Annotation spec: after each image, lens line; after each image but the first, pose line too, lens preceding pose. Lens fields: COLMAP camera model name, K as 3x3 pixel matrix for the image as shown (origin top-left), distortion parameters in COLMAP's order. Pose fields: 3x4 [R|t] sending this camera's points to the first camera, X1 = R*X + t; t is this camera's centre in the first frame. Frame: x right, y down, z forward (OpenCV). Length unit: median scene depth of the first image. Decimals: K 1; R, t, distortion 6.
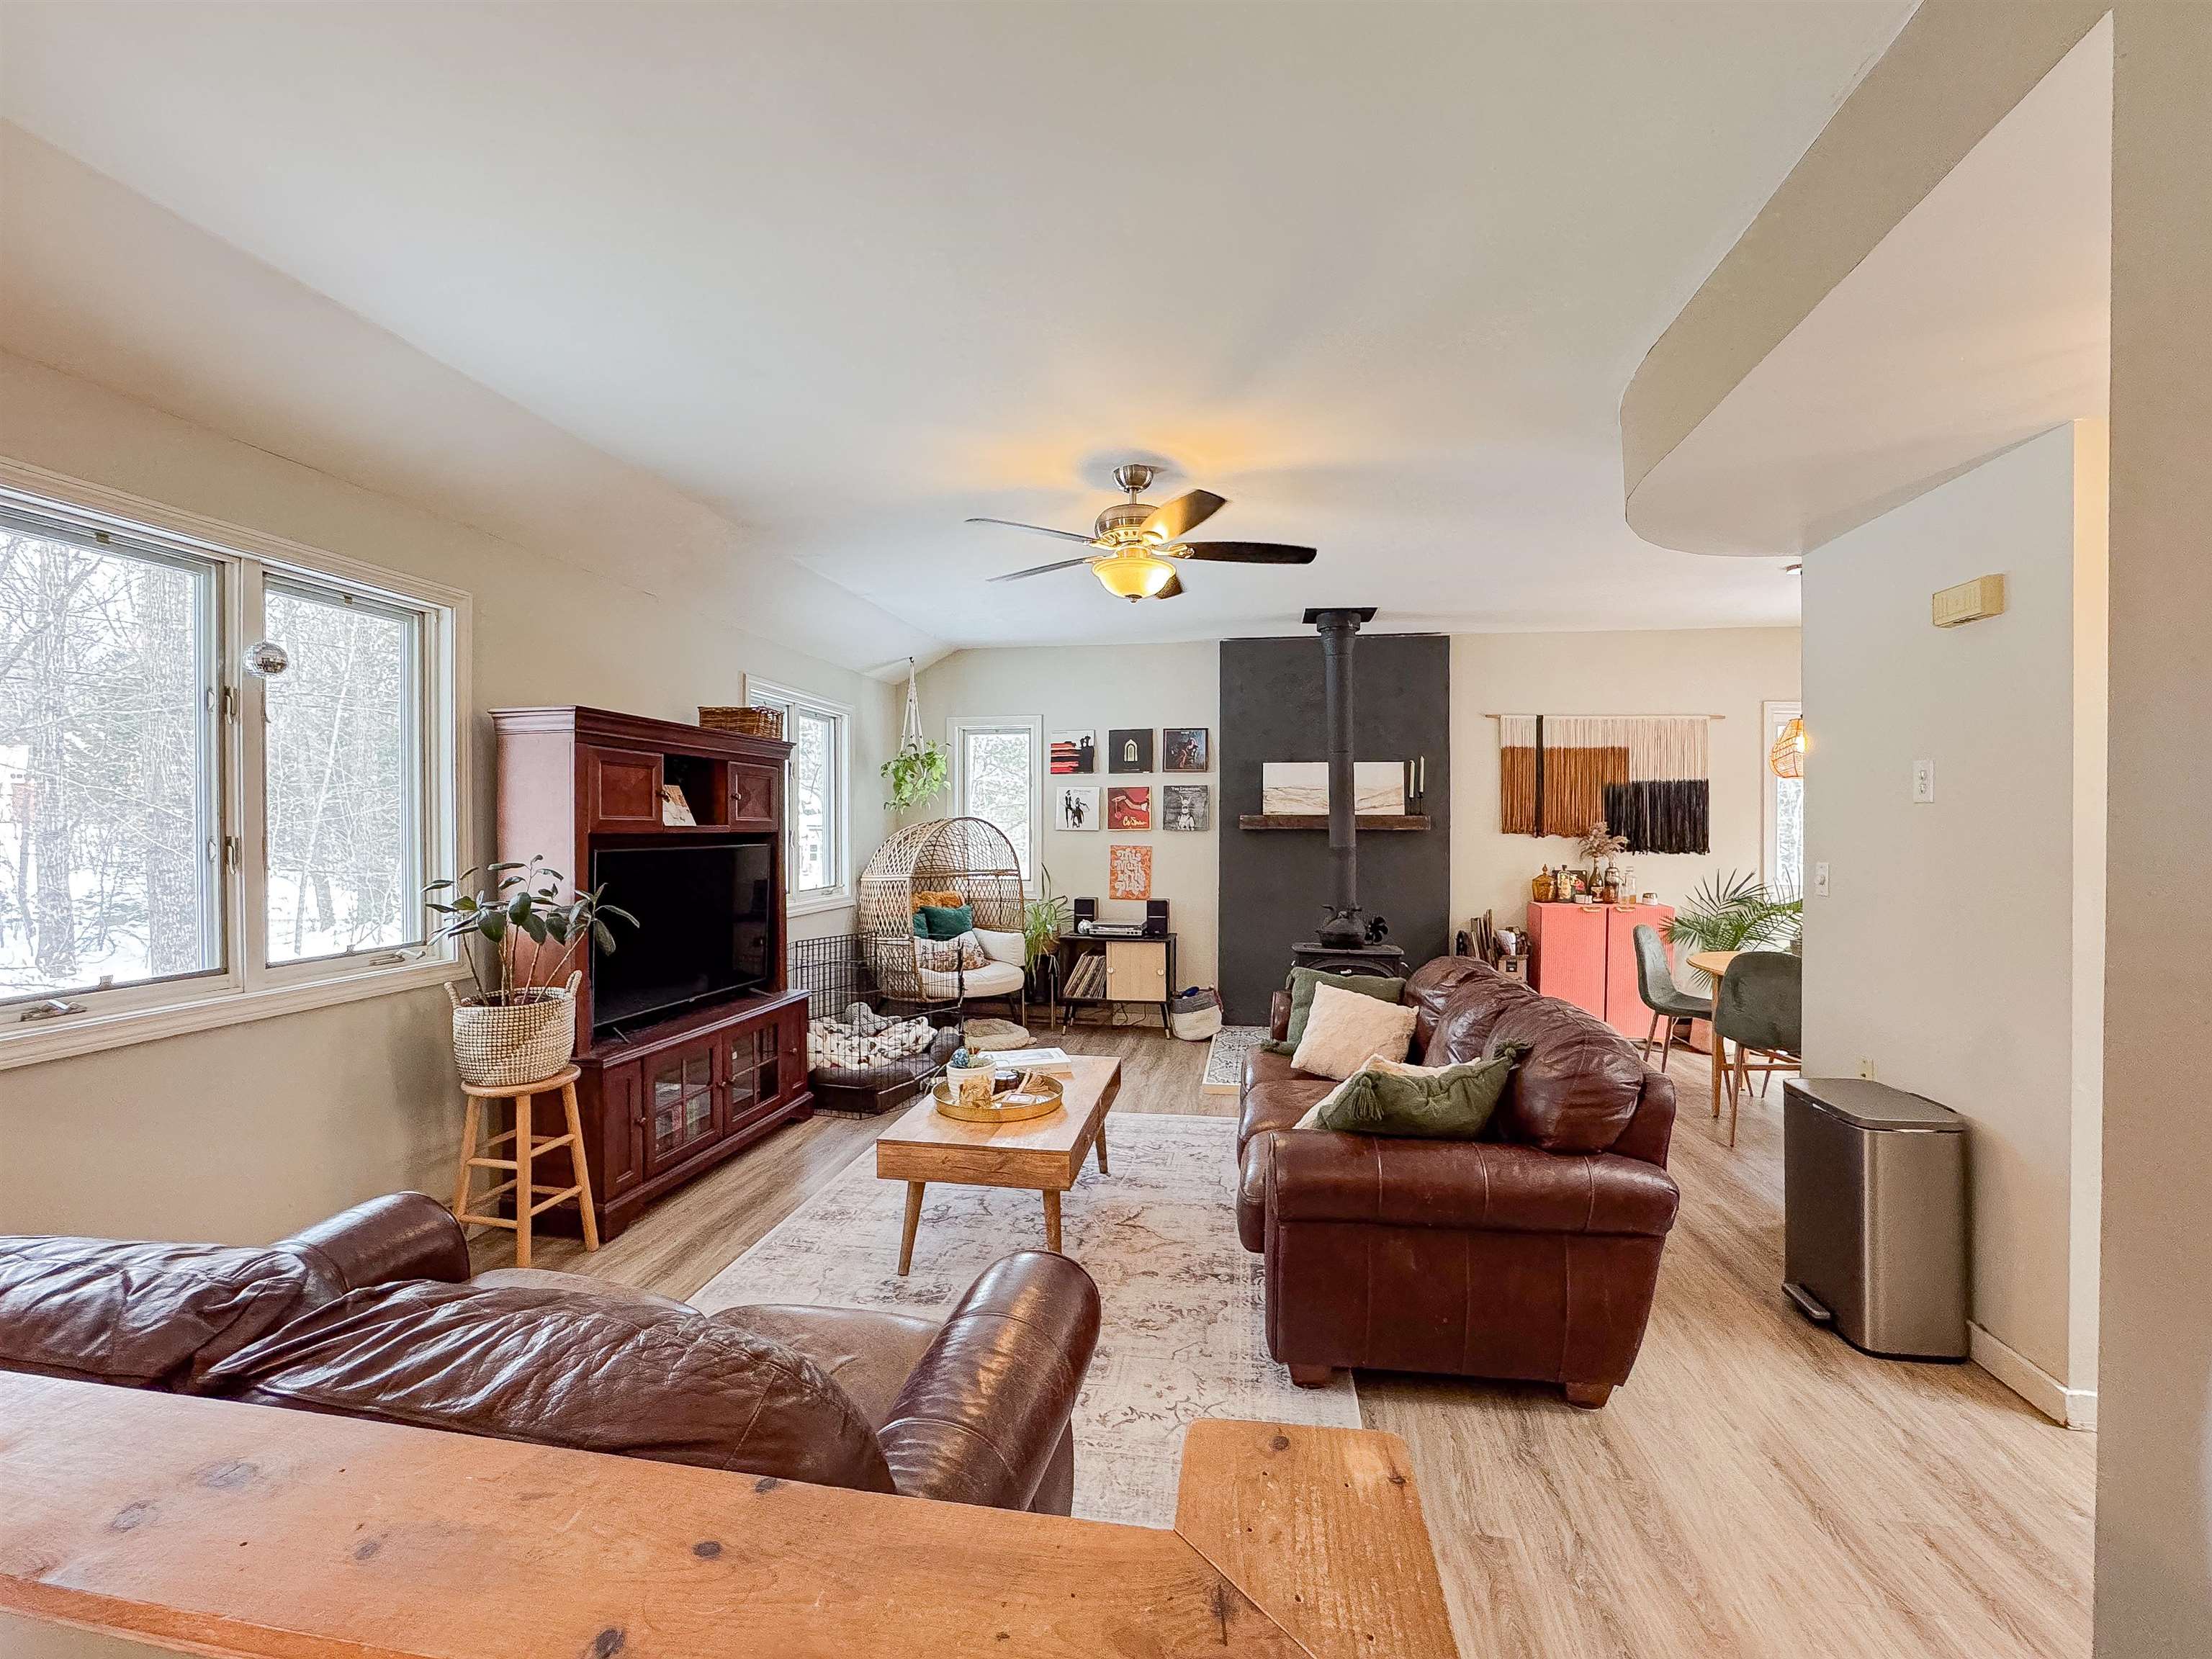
lens RADIAL K [[919.0, 0, 1106.0], [0, 919.0, 829.5], [0, 0, 1]] dist [-0.042283, 0.015402]
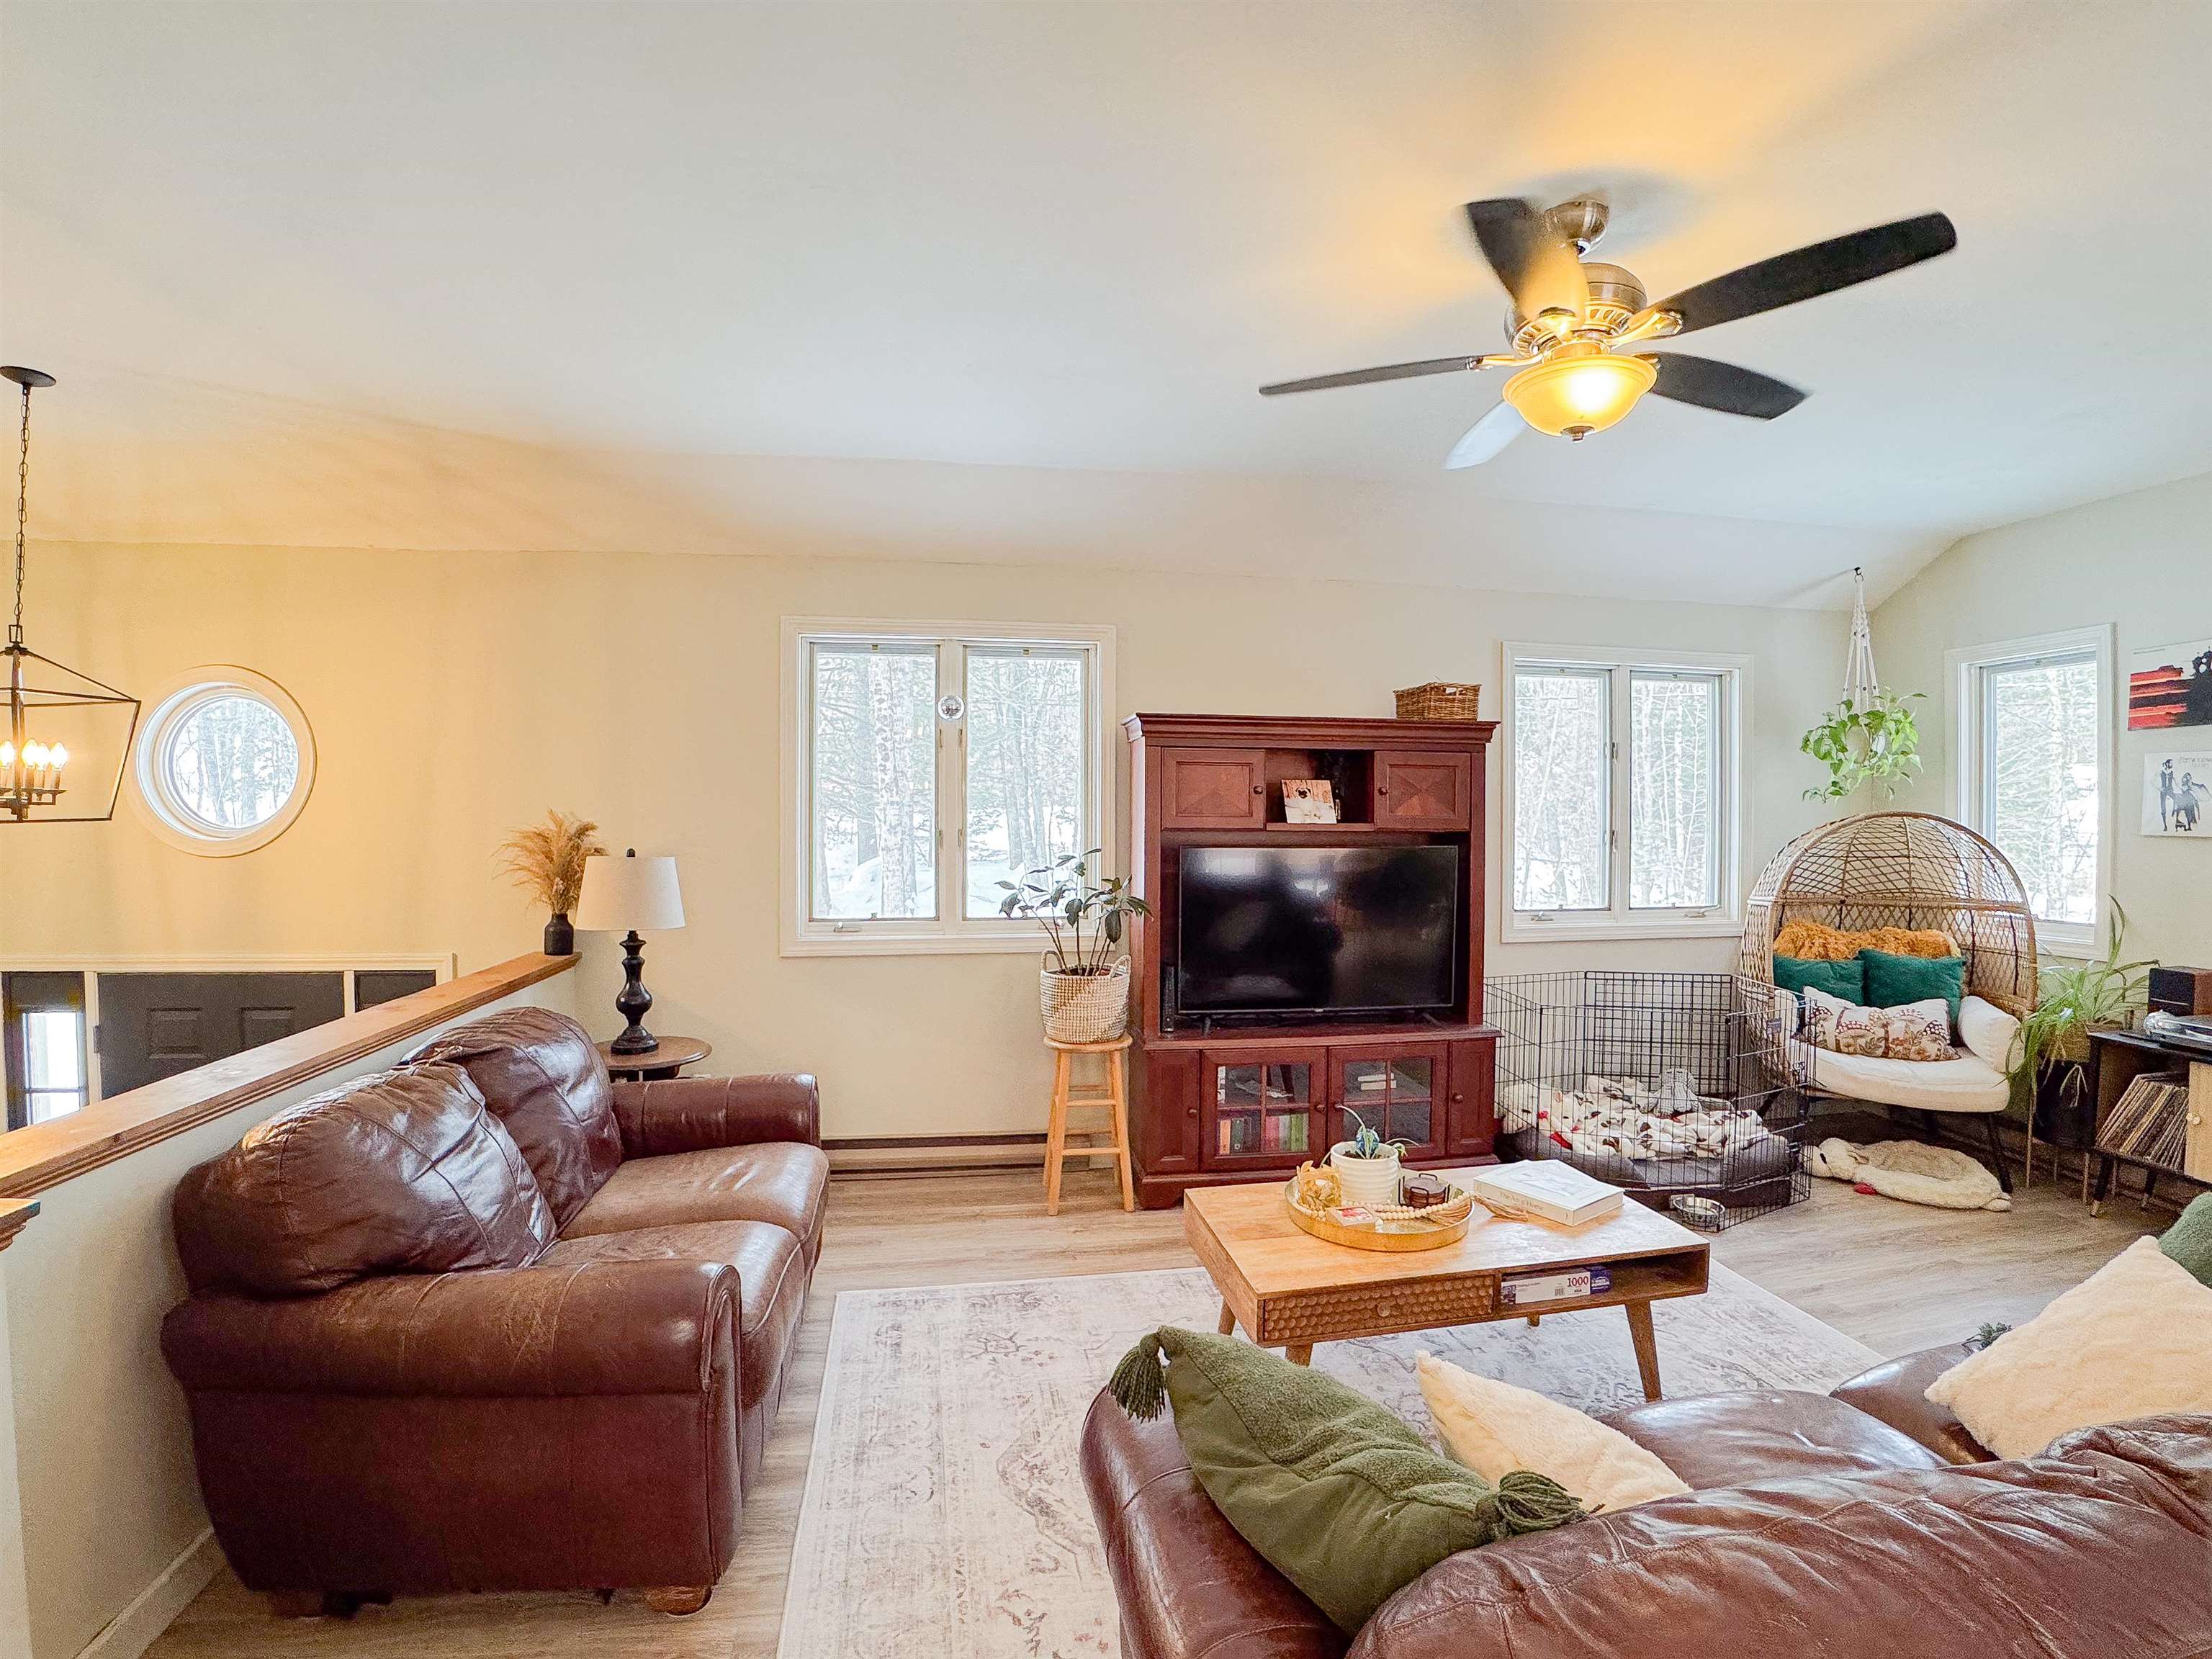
lens RADIAL K [[1007.6, 0, 1106.0], [0, 1007.6, 829.5], [0, 0, 1]] dist [-0.060553, 0.000510]
pose [[0.338802, 0.012448, -0.940775, 0.268238], [-0.007542, 0.999916, 0.010514, -0.004146], [0.940827, 0.003534, 0.338868, 0.271485]]
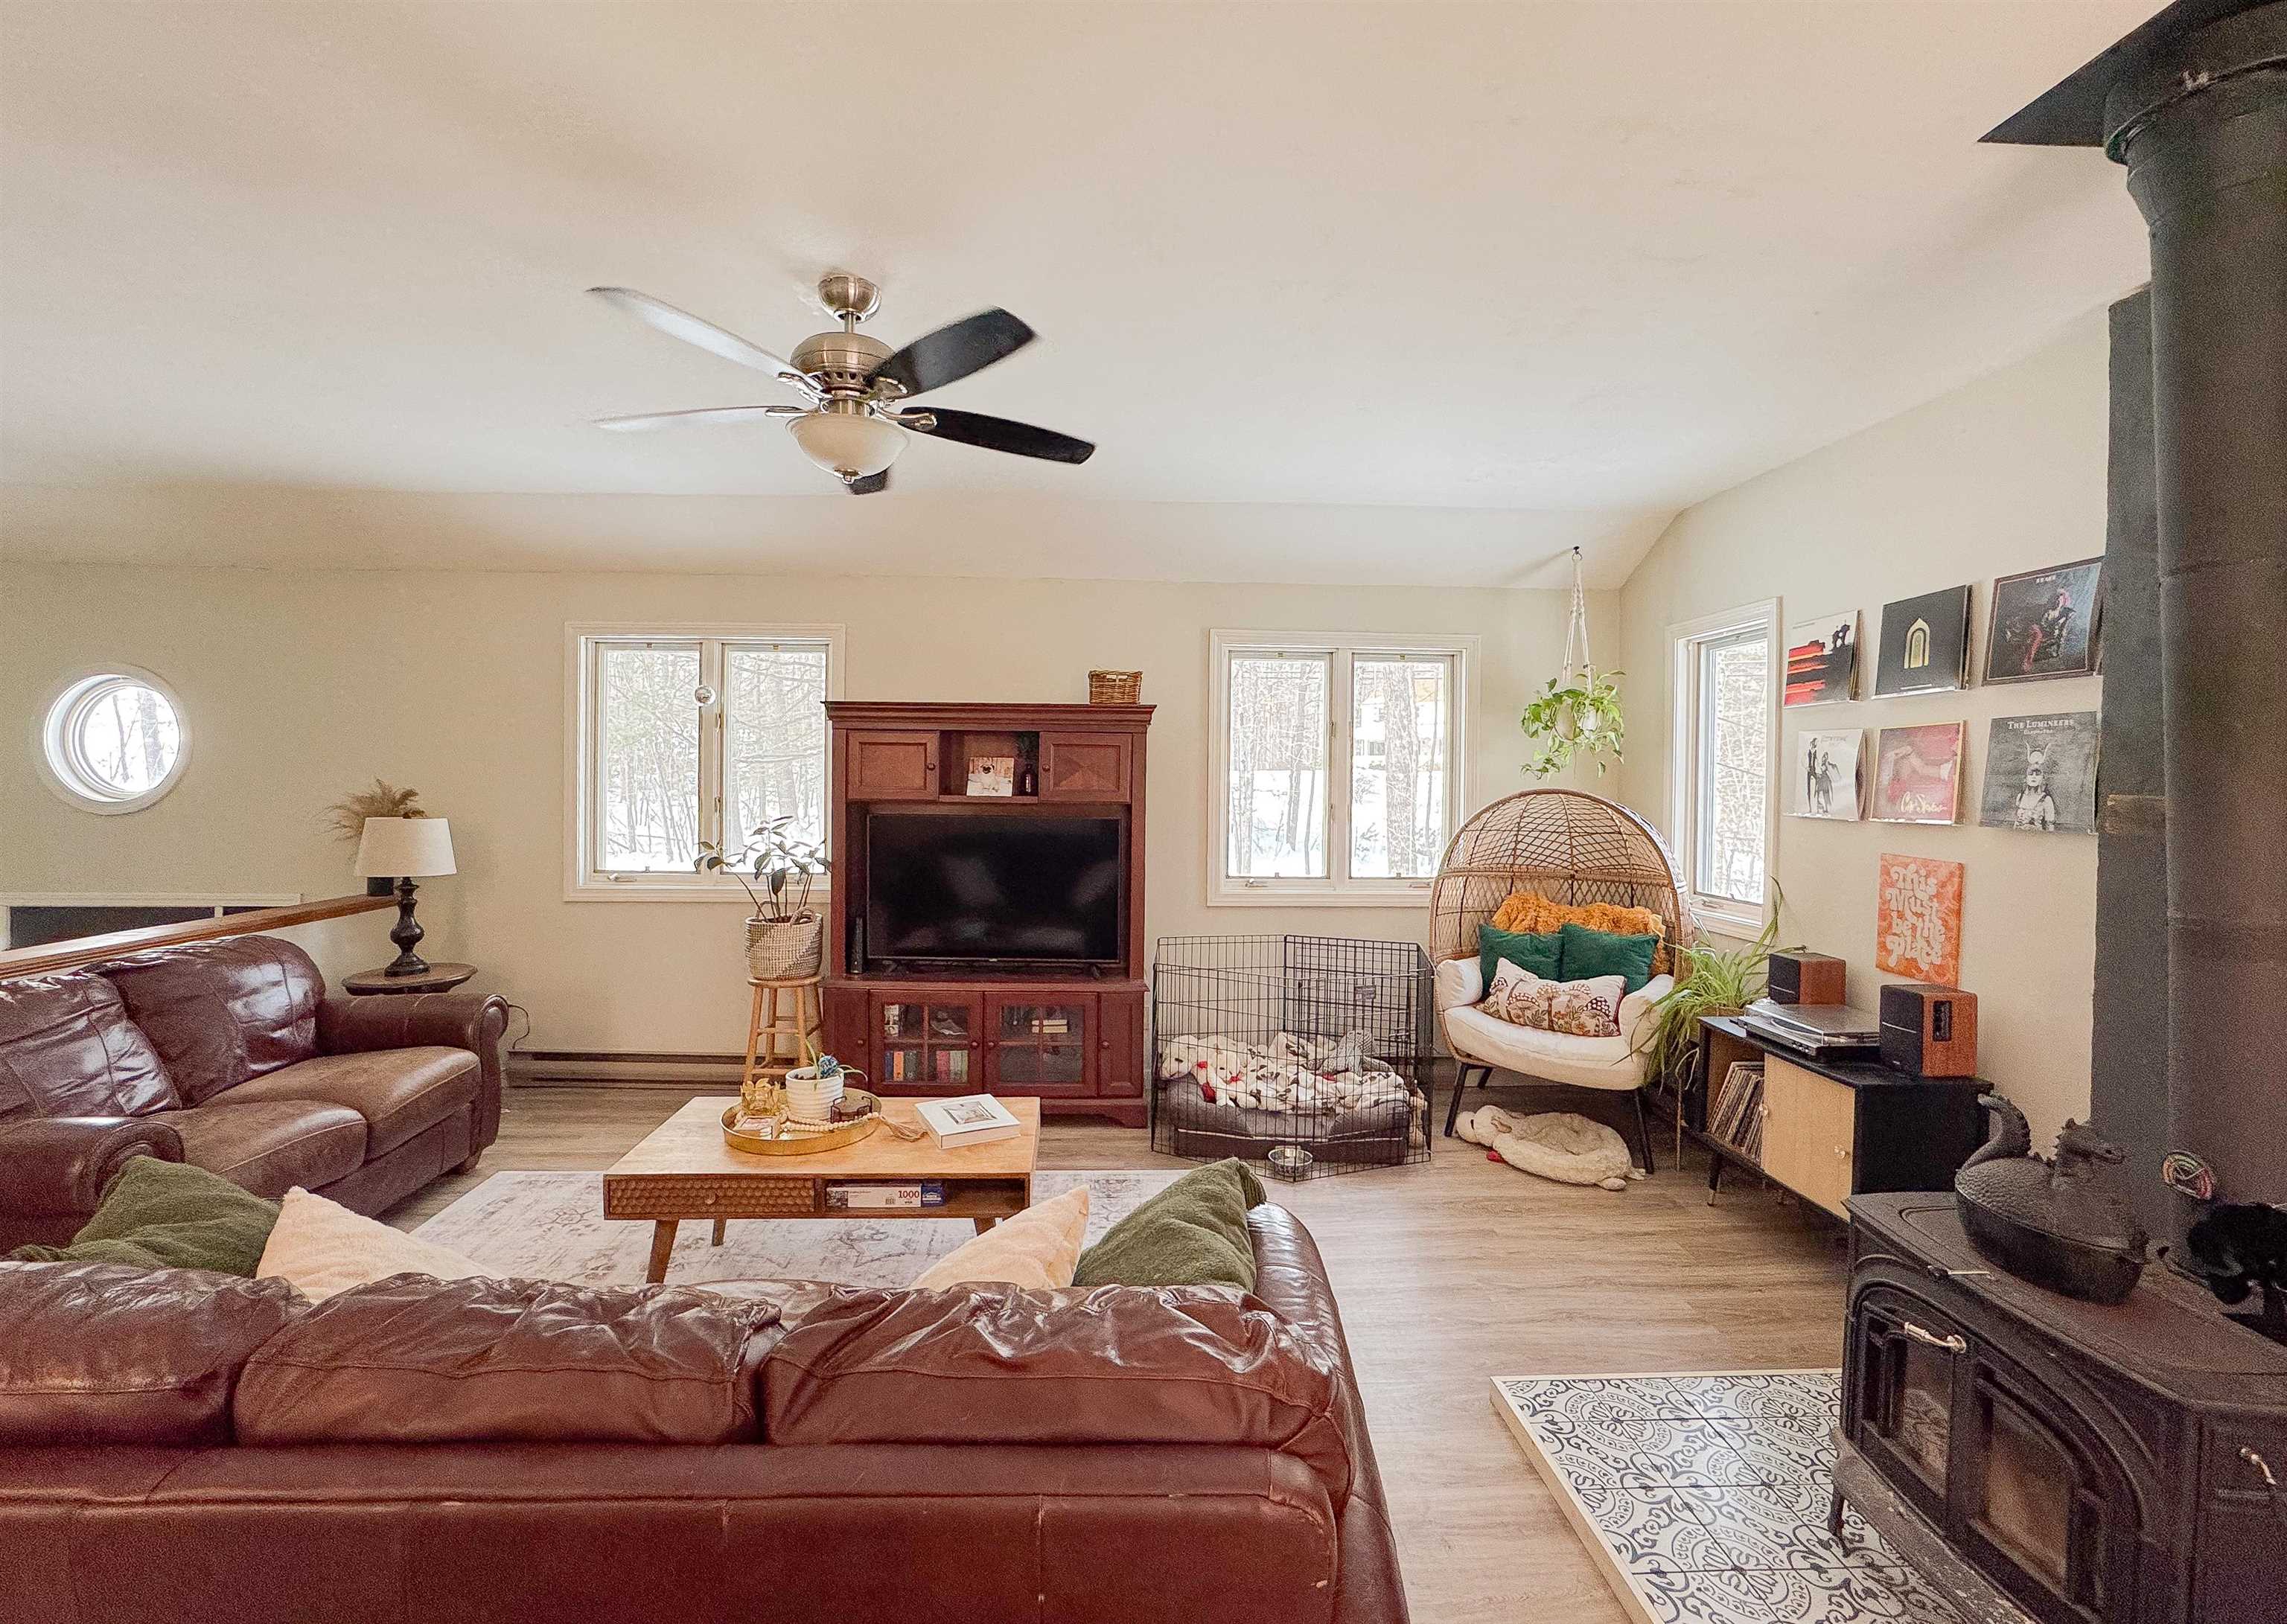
lens RADIAL K [[954.2, 0, 1141.9], [0, 954.2, 796.6], [0, 0, 1]] dist [-0.038232, -0.000010]
pose [[0.212870, 0.020263, -0.976870, 0.406441], [-0.014609, 0.999739, 0.017554, -0.015358], [0.976971, 0.010535, 0.213110, 0.569452]]
